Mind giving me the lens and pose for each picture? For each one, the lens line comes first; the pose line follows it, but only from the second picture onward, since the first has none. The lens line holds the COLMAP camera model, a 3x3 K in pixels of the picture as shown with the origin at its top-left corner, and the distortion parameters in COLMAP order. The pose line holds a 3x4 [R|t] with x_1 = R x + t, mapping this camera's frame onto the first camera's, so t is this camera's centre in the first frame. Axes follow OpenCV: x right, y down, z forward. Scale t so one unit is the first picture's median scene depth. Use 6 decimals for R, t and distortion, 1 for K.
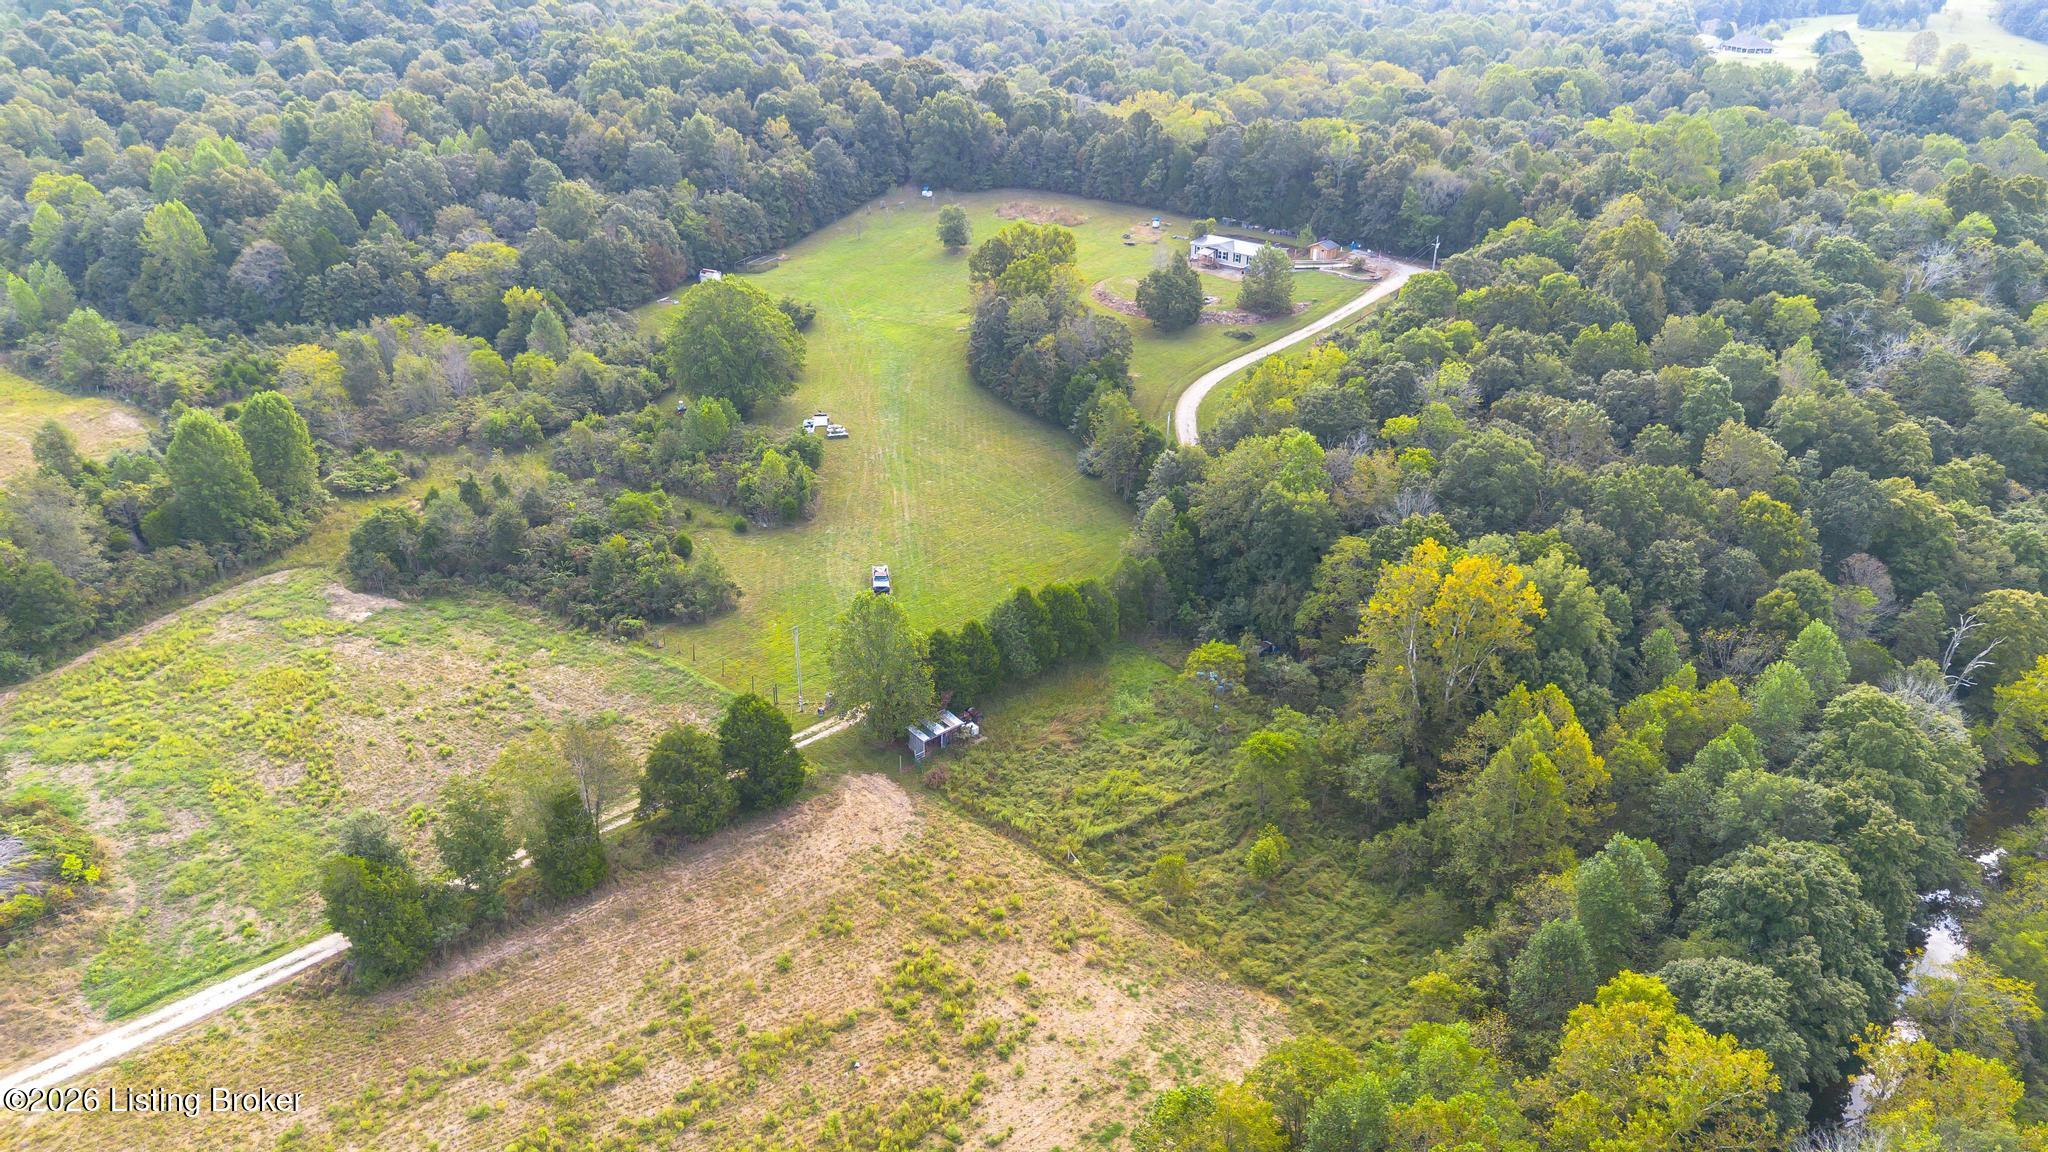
lens RADIAL K [[1417.1, 0, 1023.1], [0, 1417.1, 564.9], [0, 0, 1]] dist [0.091519, -0.126269]
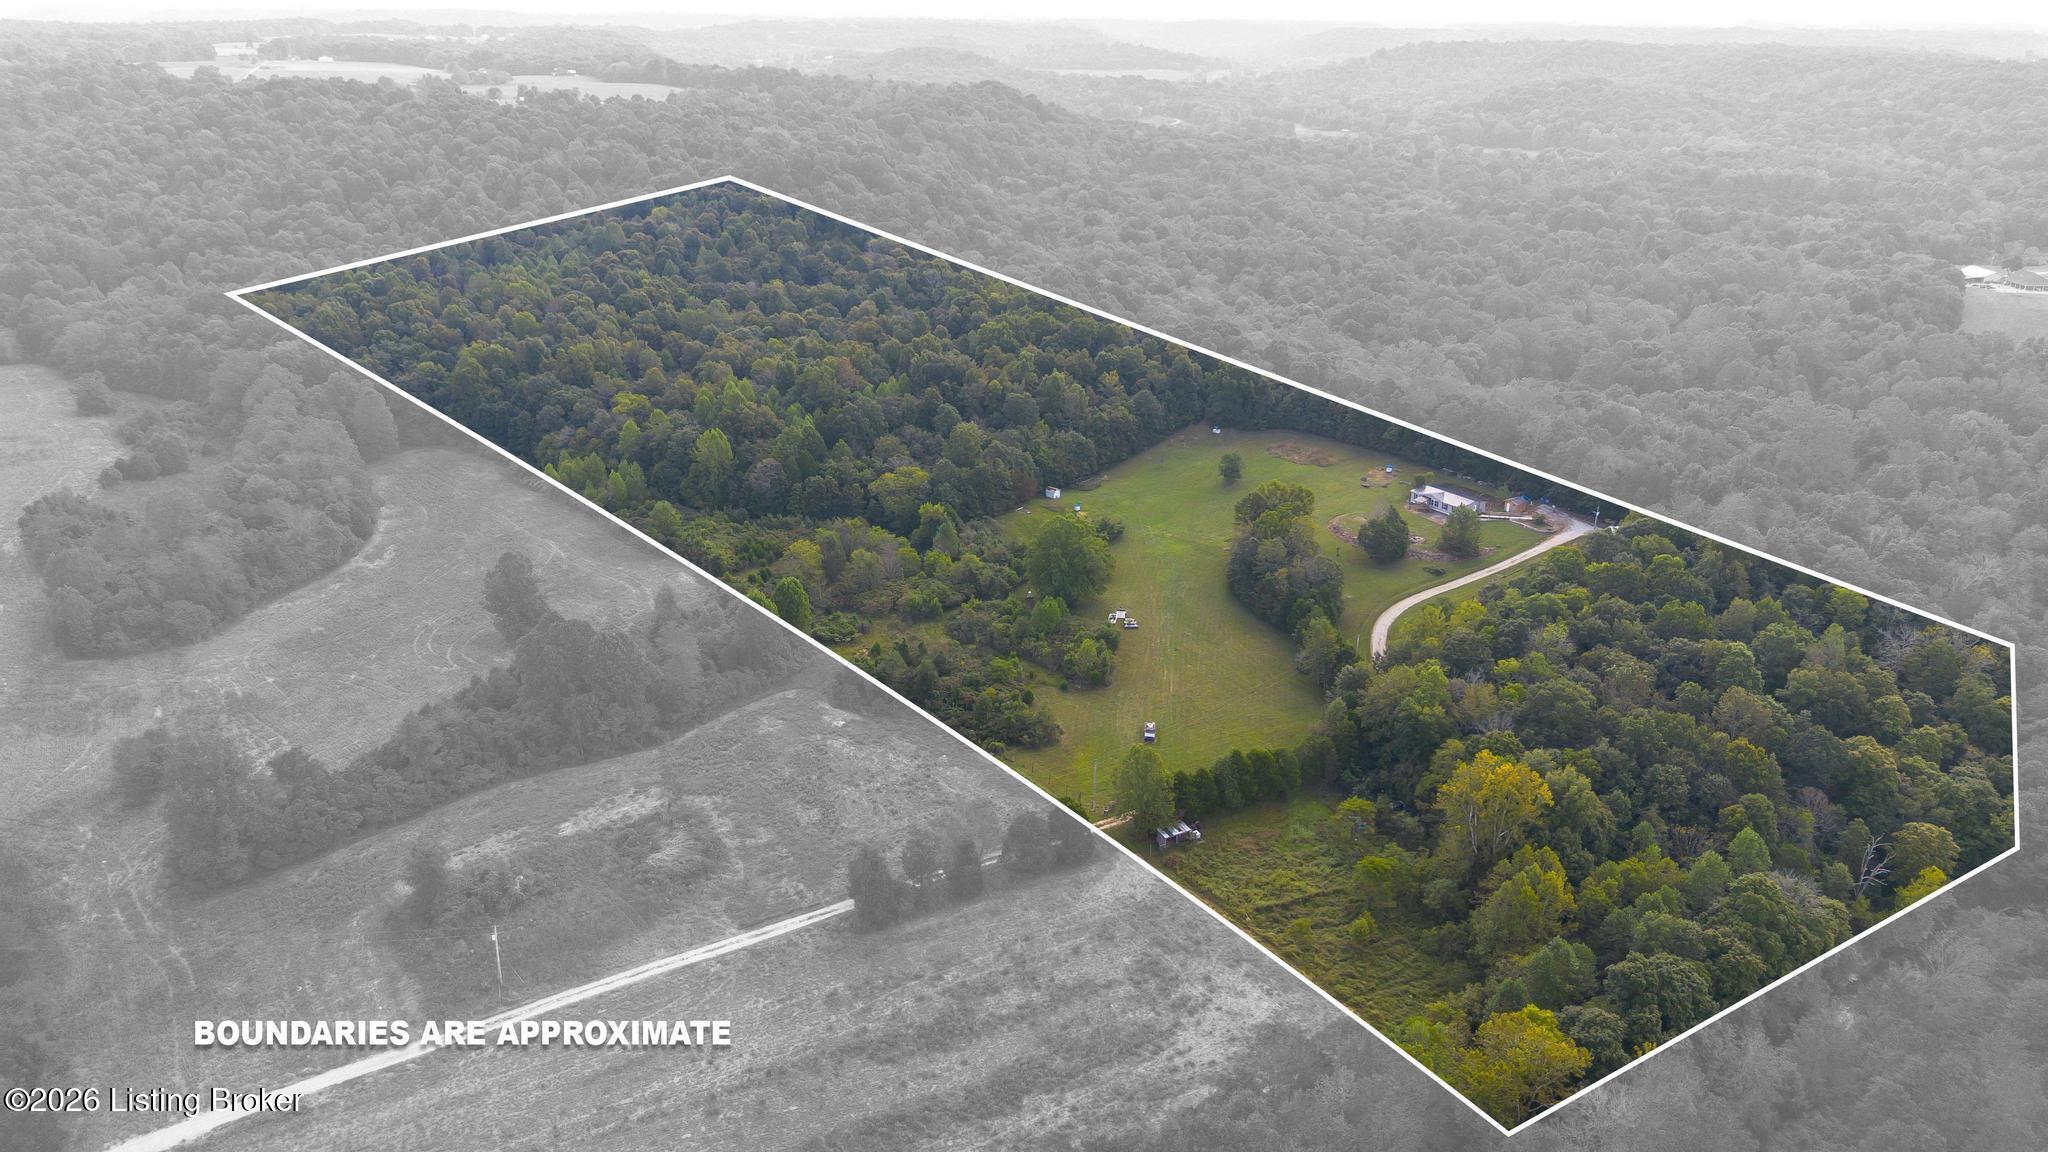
lens RADIAL K [[1417.1, 0, 1023.1], [0, 1417.1, 564.9], [0, 0, 1]] dist [0.091519, -0.126269]
pose [[0.975405, 0.077060, -0.206509, 0.068528], [-0.093072, 0.993268, -0.068964, -0.049963], [0.199804, 0.086488, 0.976011, -0.546720]]
